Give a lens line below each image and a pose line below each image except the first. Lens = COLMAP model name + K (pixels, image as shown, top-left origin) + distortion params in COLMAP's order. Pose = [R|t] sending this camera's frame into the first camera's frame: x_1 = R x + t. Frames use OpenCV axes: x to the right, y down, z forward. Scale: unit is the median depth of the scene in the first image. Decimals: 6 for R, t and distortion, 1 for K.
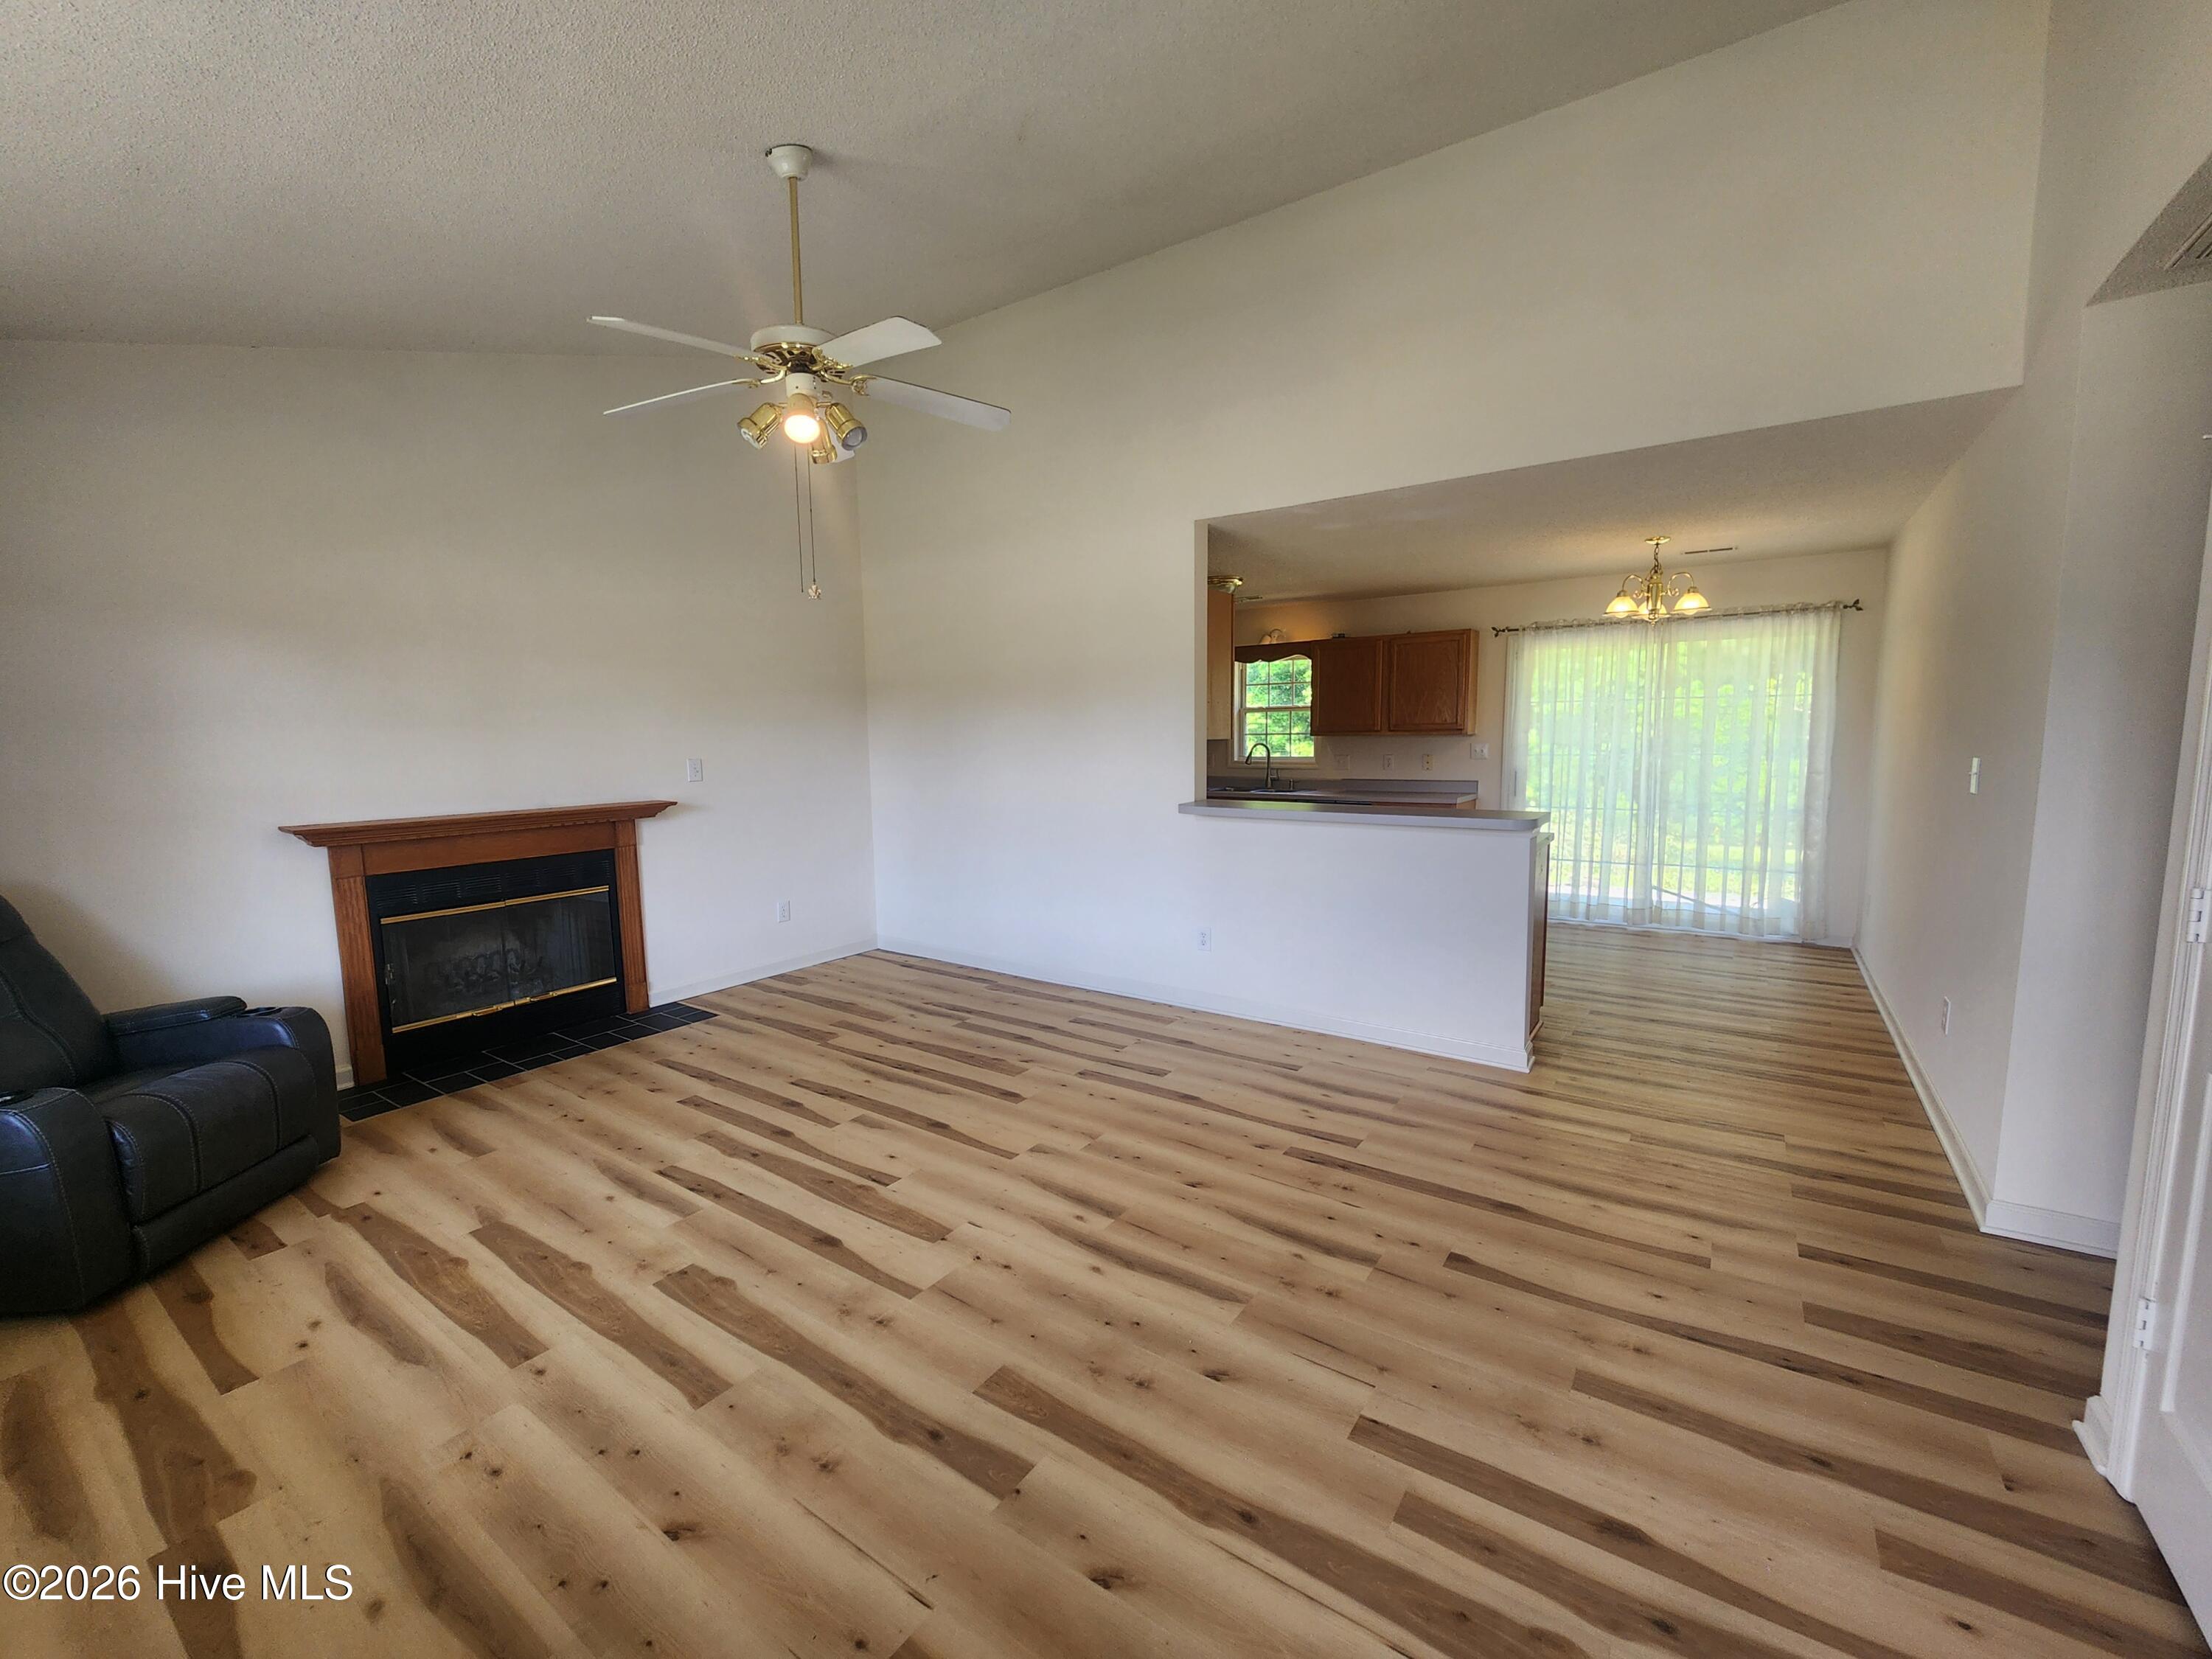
lens RADIAL K [[894.8, 0, 1112.5], [0, 894.8, 828.9], [0, 0, 1]] dist [-0.002038, -0.000566]
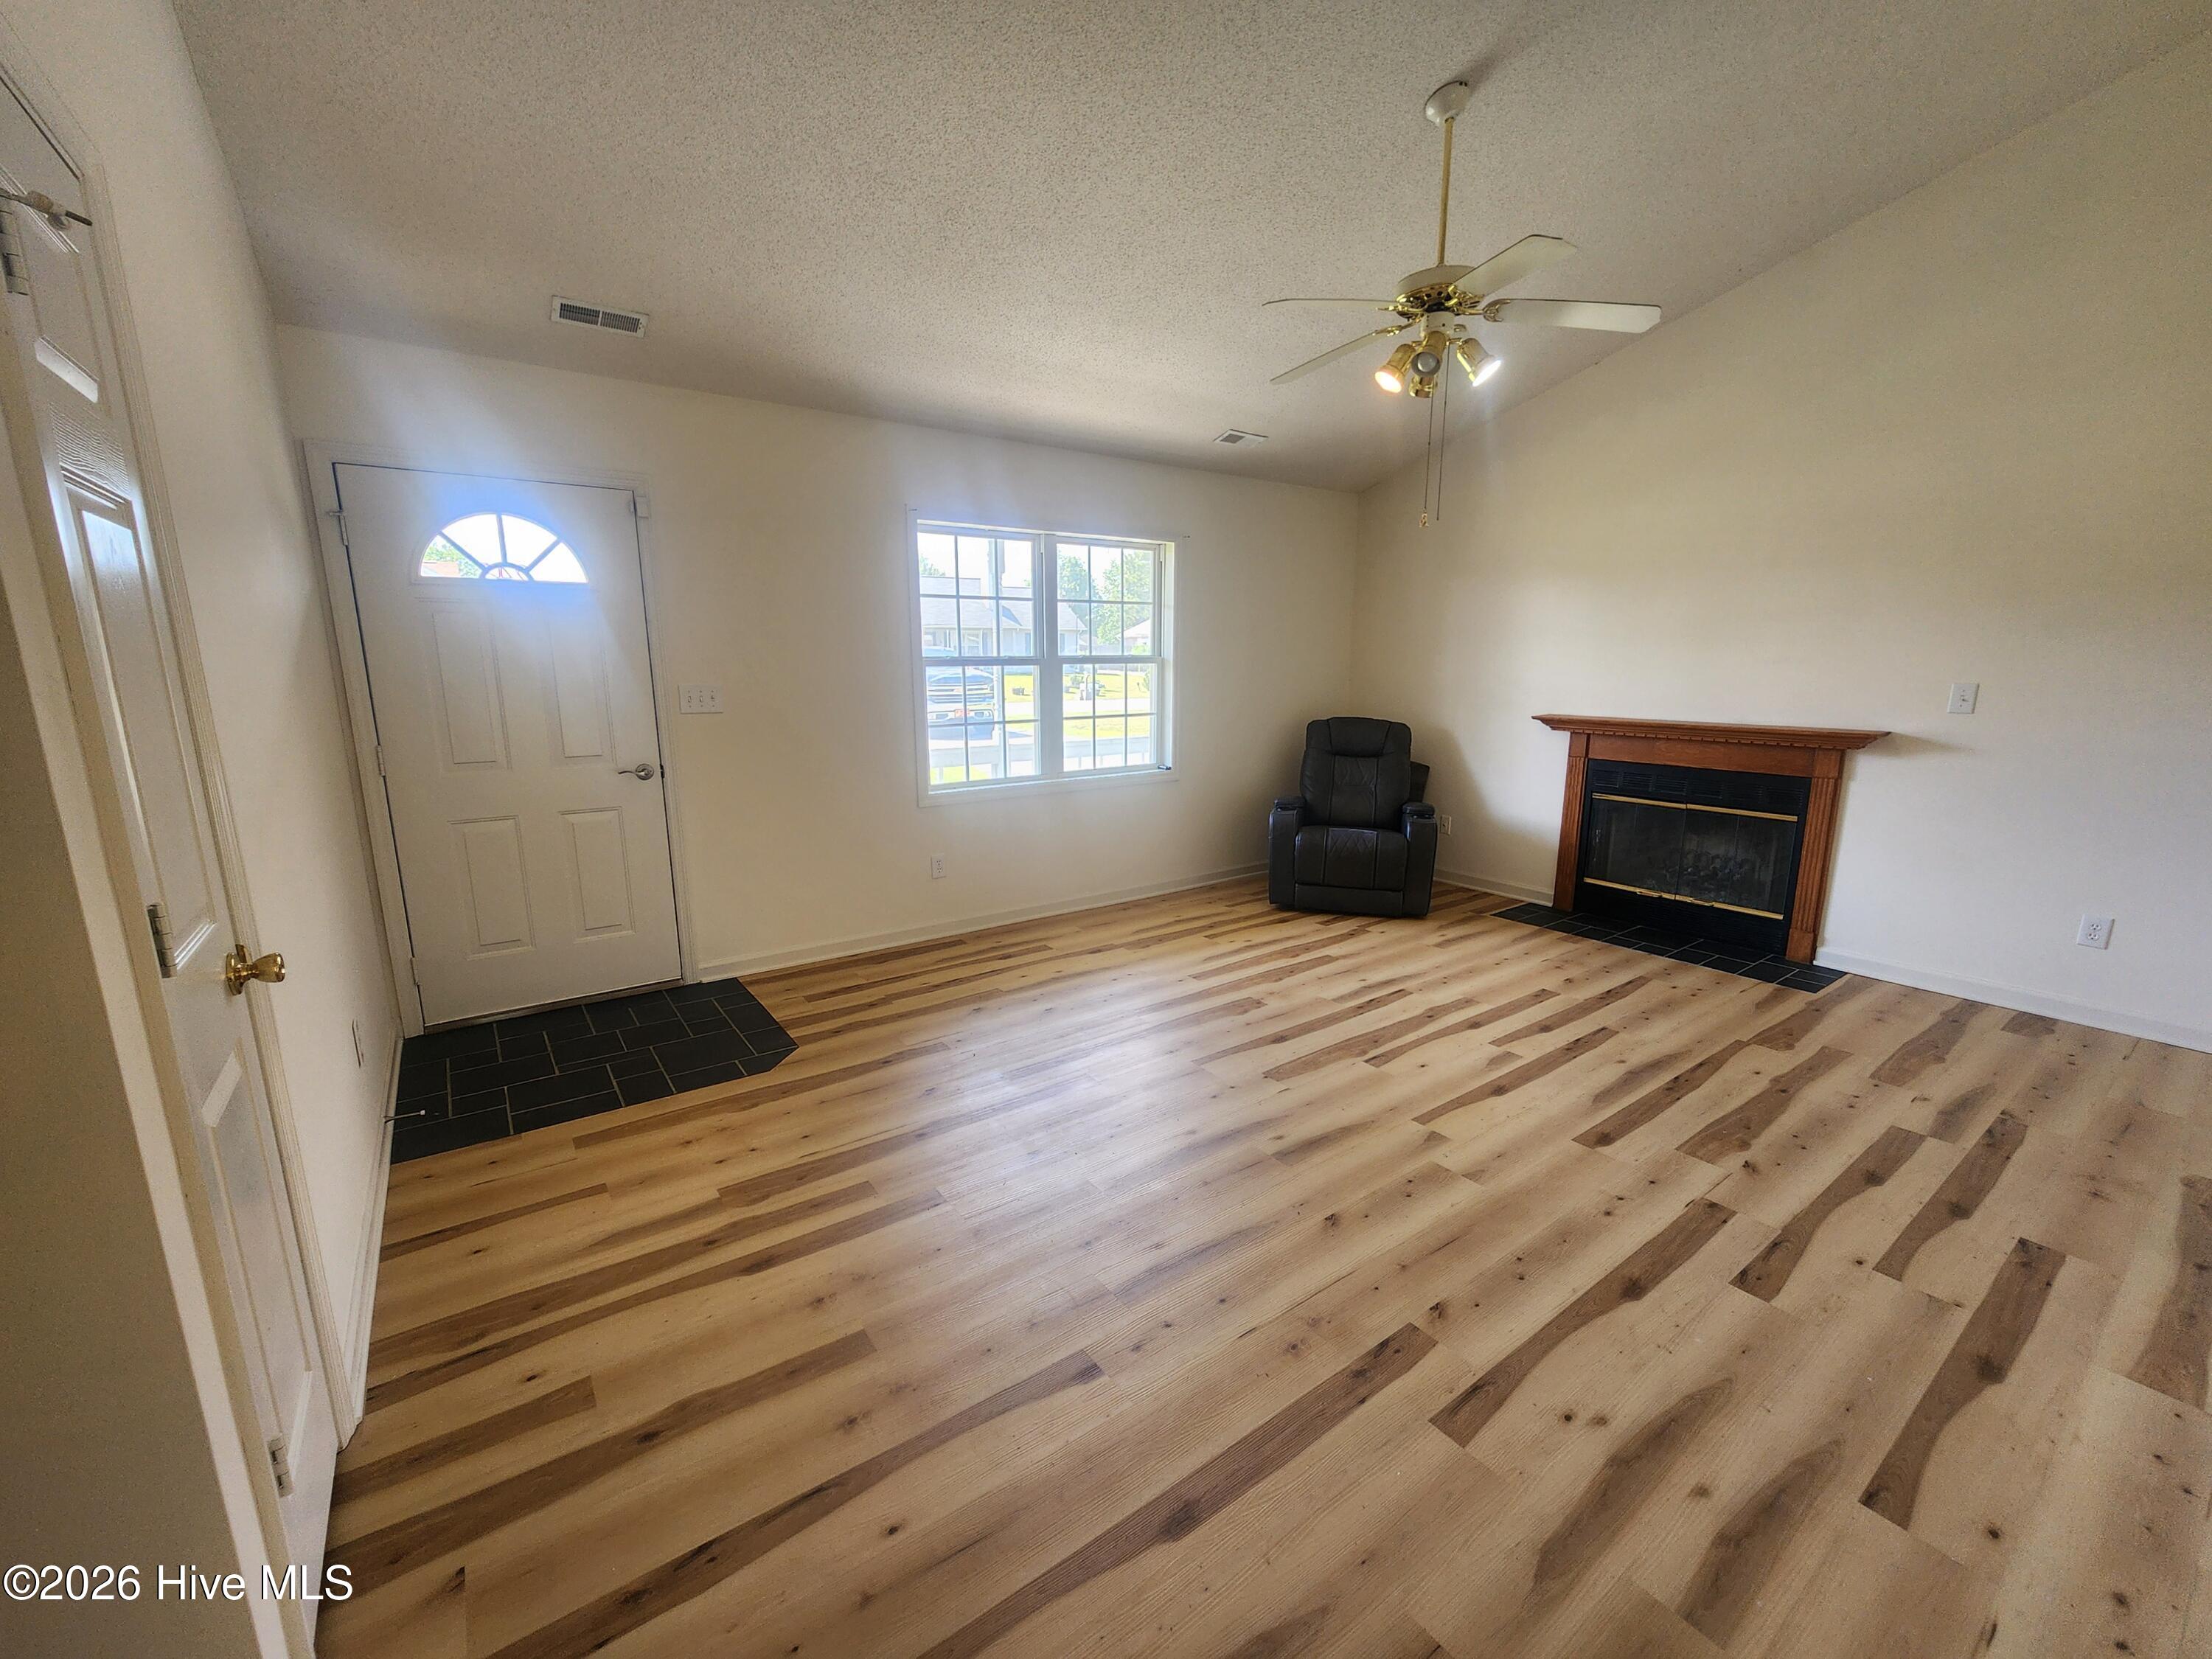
lens RADIAL K [[894.8, 0, 1110.2], [0, 894.8, 831.3], [0, 0, 1]] dist [-0.002038, -0.000566]
pose [[-0.325041, 0.195212, -0.925333, 0.700850], [-0.095049, 0.966765, 0.237340, -0.098566], [0.940911, 0.165097, -0.295684, 0.826499]]
